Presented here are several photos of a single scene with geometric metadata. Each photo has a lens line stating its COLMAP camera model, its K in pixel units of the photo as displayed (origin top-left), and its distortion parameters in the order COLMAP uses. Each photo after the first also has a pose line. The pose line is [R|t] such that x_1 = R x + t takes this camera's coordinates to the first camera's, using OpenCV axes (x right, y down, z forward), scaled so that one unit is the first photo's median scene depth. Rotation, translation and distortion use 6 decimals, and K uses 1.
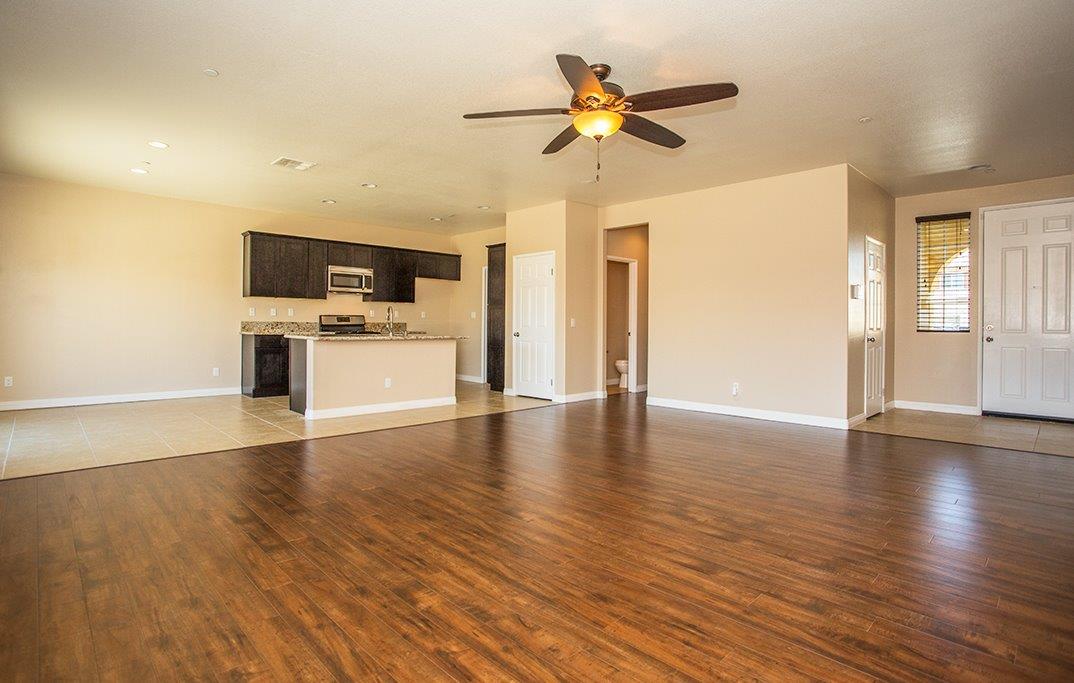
lens RADIAL K [[540.5, 0, 527.3], [0, 540.5, 337.1], [0, 0, 1]] dist [-0.040479, 0.011947]
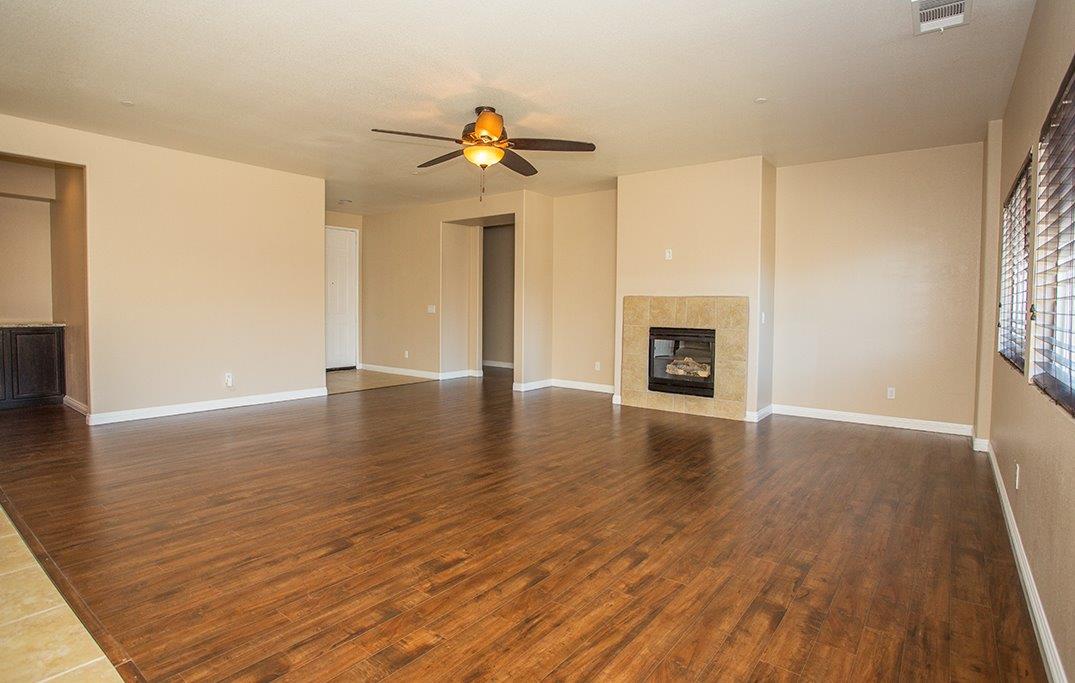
lens RADIAL K [[541.0, 0, 539.2], [0, 541.0, 340.0], [0, 0, 1]] dist [-0.040479, 0.011947]
pose [[-0.157368, -0.075005, 0.984688, -0.501852], [0.006292, 0.997015, 0.076950, -0.033528], [-0.987520, 0.018305, -0.156427, 0.473865]]
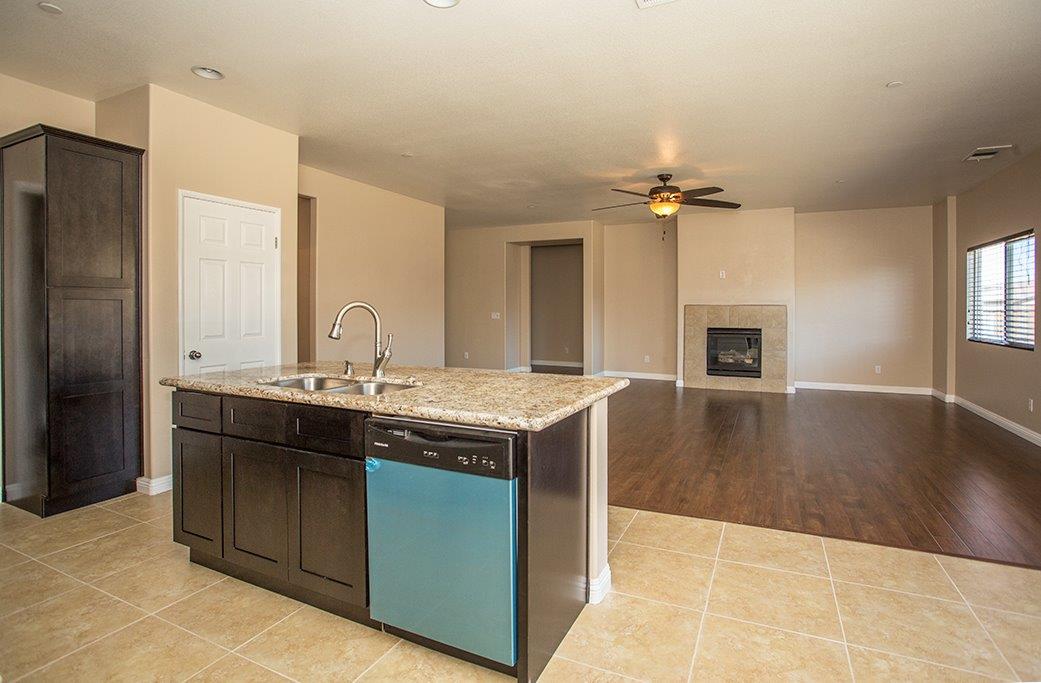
lens RADIAL K [[516.4, 0, 535.8], [0, 516.4, 309.1], [0, 0, 1]] dist [-0.050731, 0.010793]
pose [[-0.380416, -0.010680, 0.924754, -0.552849], [0.011318, 0.999805, 0.016203, -0.047559], [-0.924746, 0.016631, -0.380221, 0.894328]]
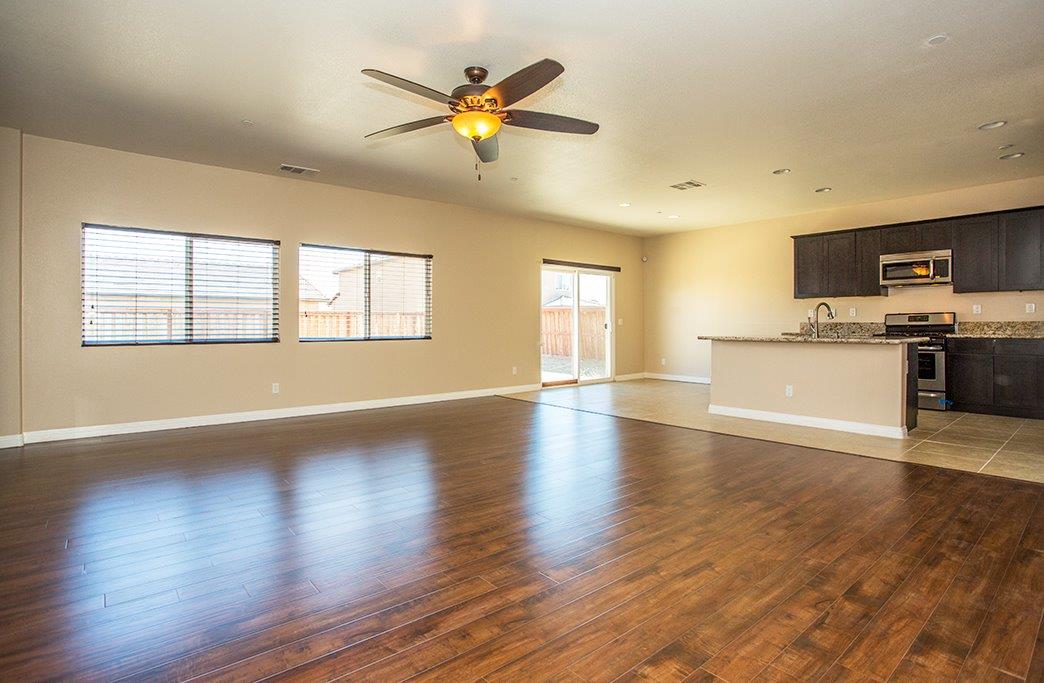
lens RADIAL K [[525.4, 0, 514.8], [0, 525.4, 329.2], [0, 0, 1]] dist [-0.040479, 0.011947]
pose [[-0.060787, 0.002358, -0.998148, 0.511699], [-0.018347, 0.999826, 0.003480, -0.009220], [0.997982, 0.018525, -0.060733, 0.501659]]
